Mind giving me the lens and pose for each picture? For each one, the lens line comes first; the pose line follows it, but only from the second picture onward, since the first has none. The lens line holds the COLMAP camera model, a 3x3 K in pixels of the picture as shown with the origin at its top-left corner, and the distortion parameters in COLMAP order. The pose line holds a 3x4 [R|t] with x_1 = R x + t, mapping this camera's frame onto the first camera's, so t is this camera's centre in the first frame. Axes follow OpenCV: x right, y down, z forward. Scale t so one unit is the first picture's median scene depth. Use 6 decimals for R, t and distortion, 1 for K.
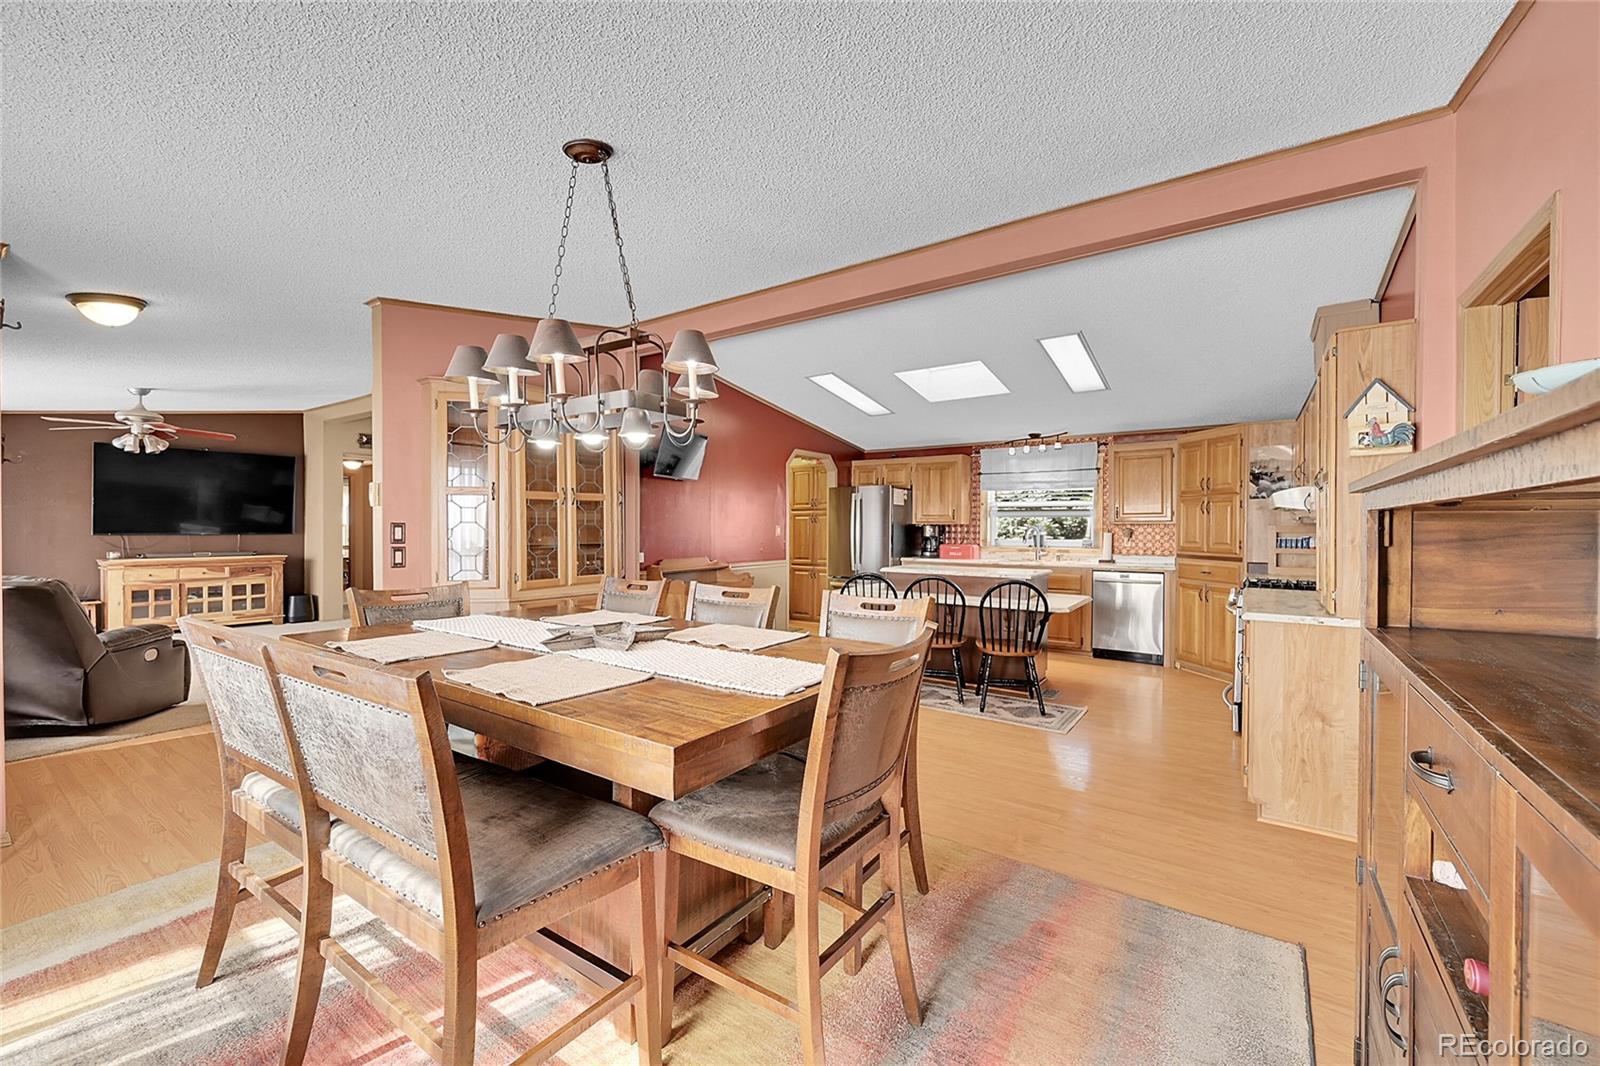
lens RADIAL K [[640.3, 0, 812.8], [0, 640.3, 532.9], [0, 0, 1]] dist [0.003005, -0.000170]
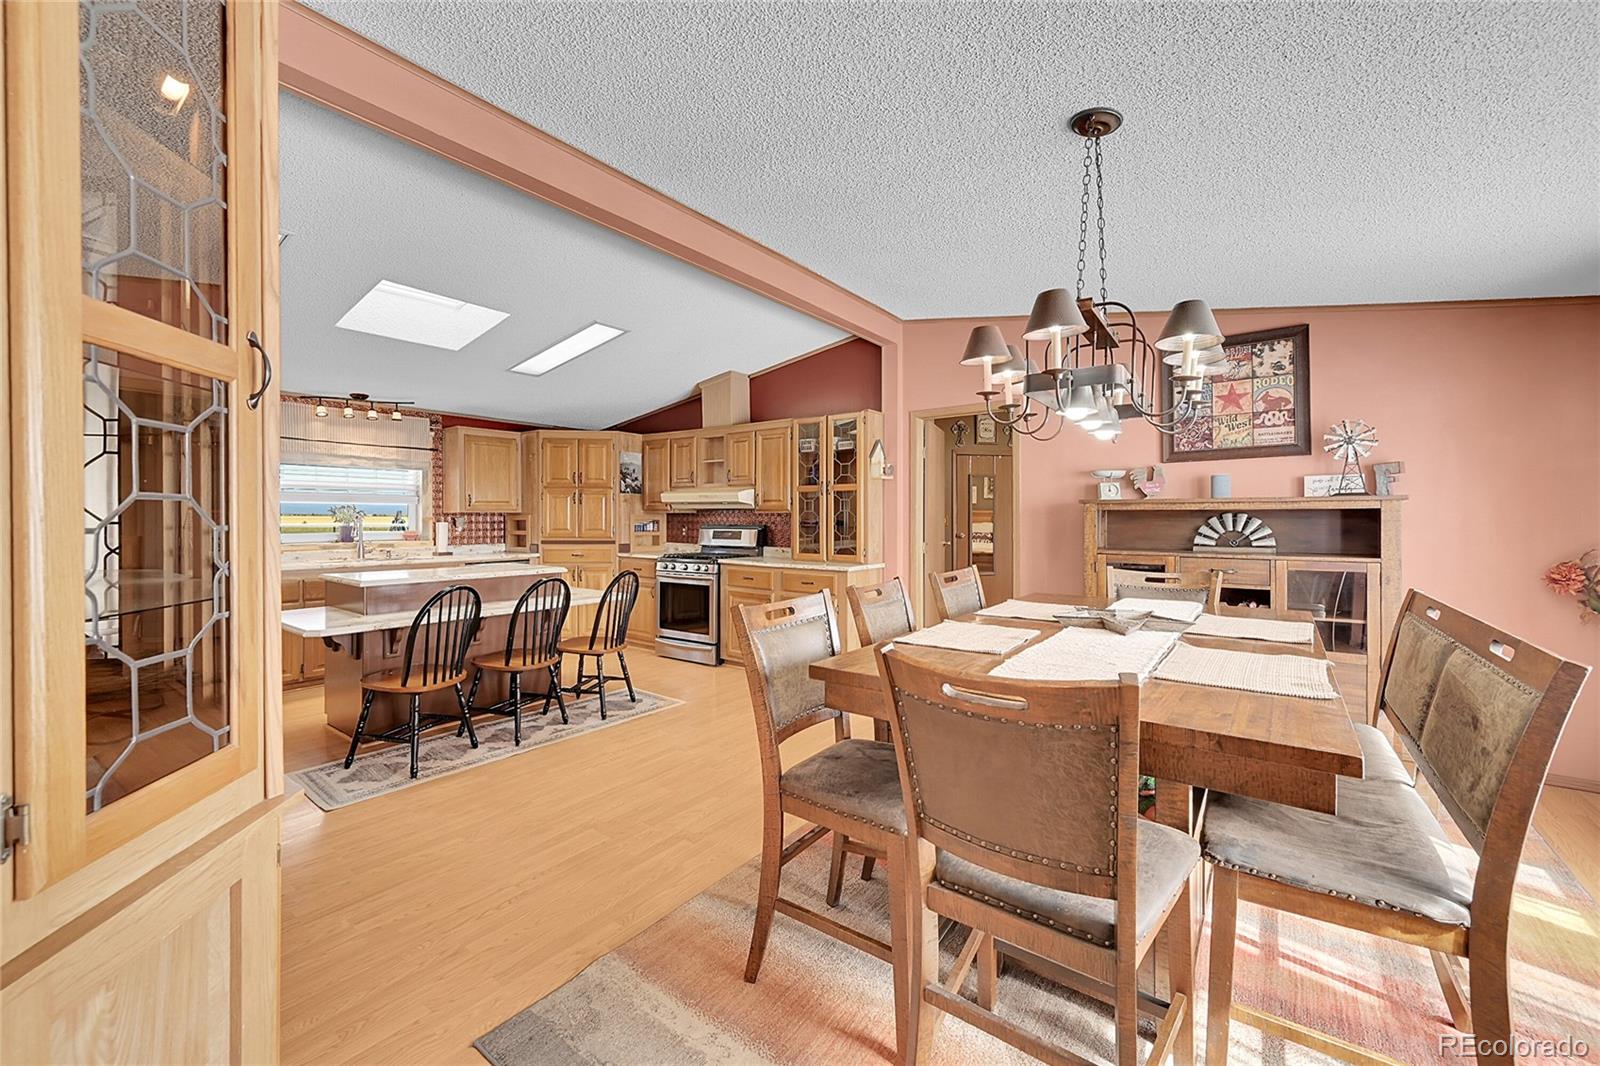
lens RADIAL K [[640.3, 0, 808.7], [0, 640.3, 523.6], [0, 0, 1]] dist [0.003005, -0.000170]
pose [[0.031526, -0.013134, 0.999417, -0.404646], [0.010339, 0.999864, 0.012814, -0.004262], [-0.999449, 0.009929, 0.031658, 0.436310]]
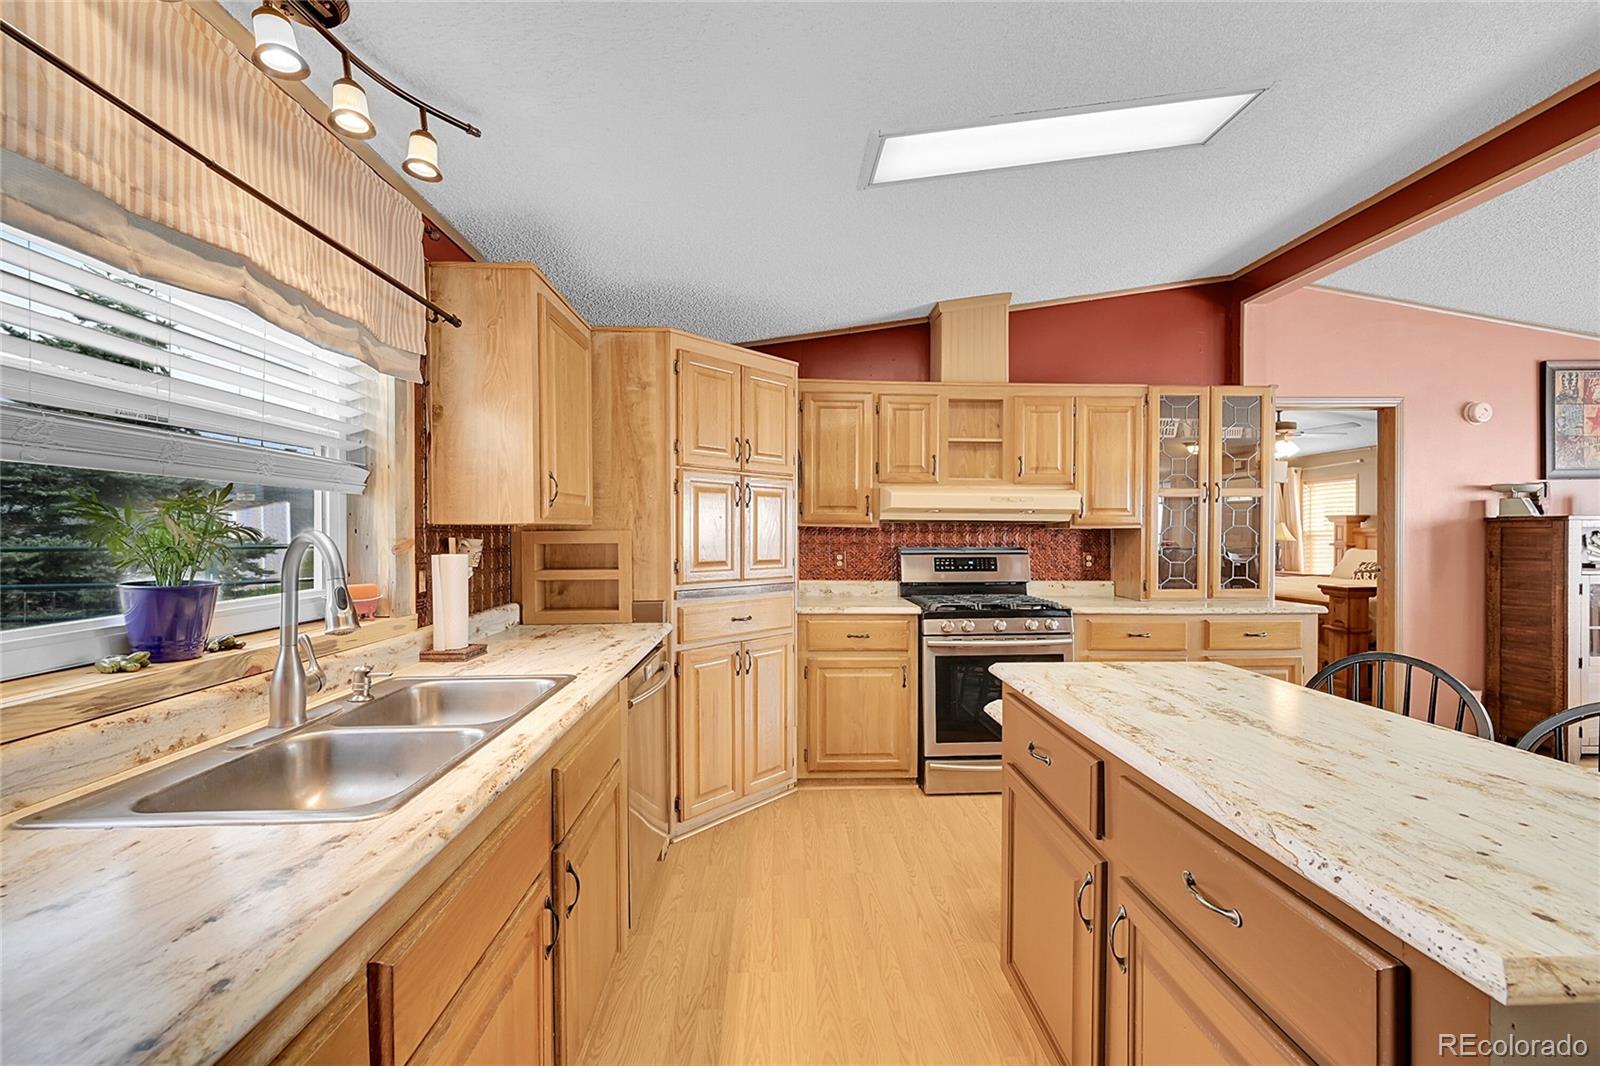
lens RADIAL K [[640.3, 0, 815.2], [0, 640.3, 539.8], [0, 0, 1]] dist [0.003005, -0.000170]
pose [[-0.609190, -0.014897, 0.792885, 0.127339], [0.004799, 0.999736, 0.022471, -0.011327], [-0.793010, 0.017495, -0.608957, 0.995624]]
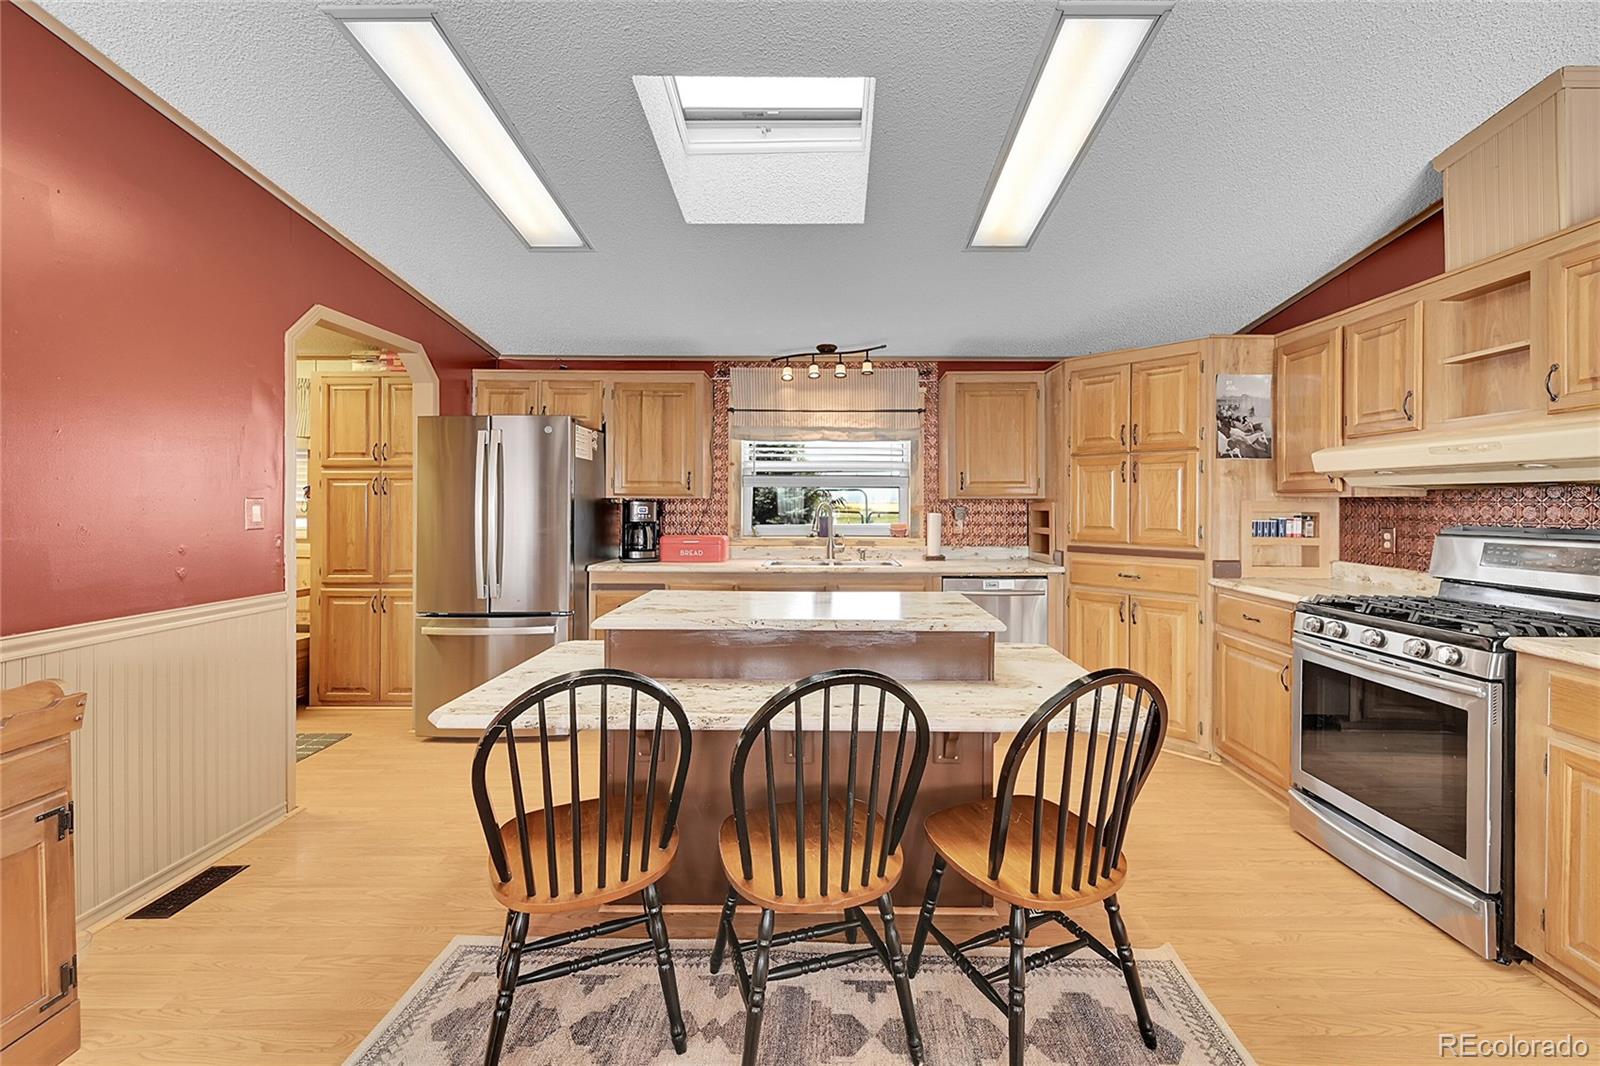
lens RADIAL K [[640.3, 0, 811.9], [0, 640.3, 507.6], [0, 0, 1]] dist [0.003005, -0.000170]
pose [[0.835058, -0.001818, 0.550159, 0.009085], [0.005171, 0.999976, -0.004545, -0.003023], [-0.550138, 0.006640, 0.835047, 0.511514]]
